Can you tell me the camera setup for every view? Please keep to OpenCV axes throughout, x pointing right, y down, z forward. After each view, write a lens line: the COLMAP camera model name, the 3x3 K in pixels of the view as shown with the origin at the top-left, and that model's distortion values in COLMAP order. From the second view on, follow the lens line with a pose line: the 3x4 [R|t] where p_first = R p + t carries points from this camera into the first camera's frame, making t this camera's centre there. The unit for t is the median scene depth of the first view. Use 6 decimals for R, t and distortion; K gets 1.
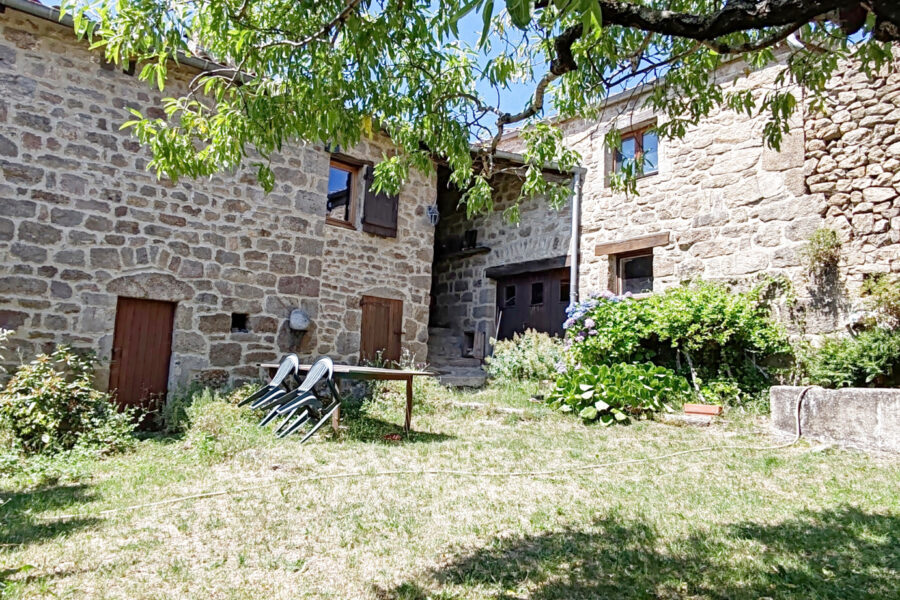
lens RADIAL K [[603.3, 0, 450.0], [0, 603.3, 300.0], [0, 0, 1]] dist [-0.000812, -0.002128]
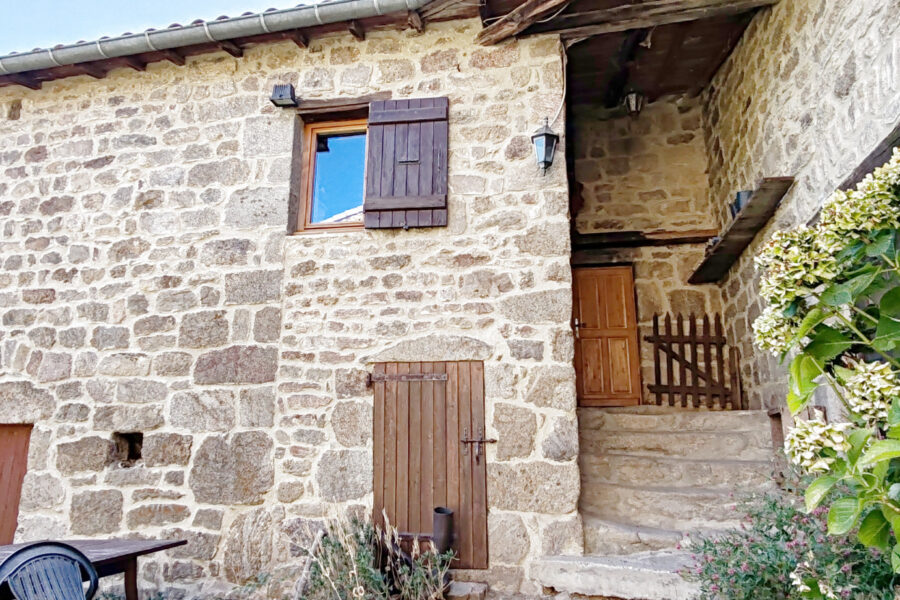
lens RADIAL K [[603.3, 0, 450.0], [0, 603.3, 300.0], [0, 0, 1]] dist [-0.000812, -0.002128]
pose [[0.618313, -0.237242, -0.749270, 0.263953], [0.116926, 0.970510, -0.210804, 0.052917], [0.777185, 0.042734, 0.627819, 0.838260]]
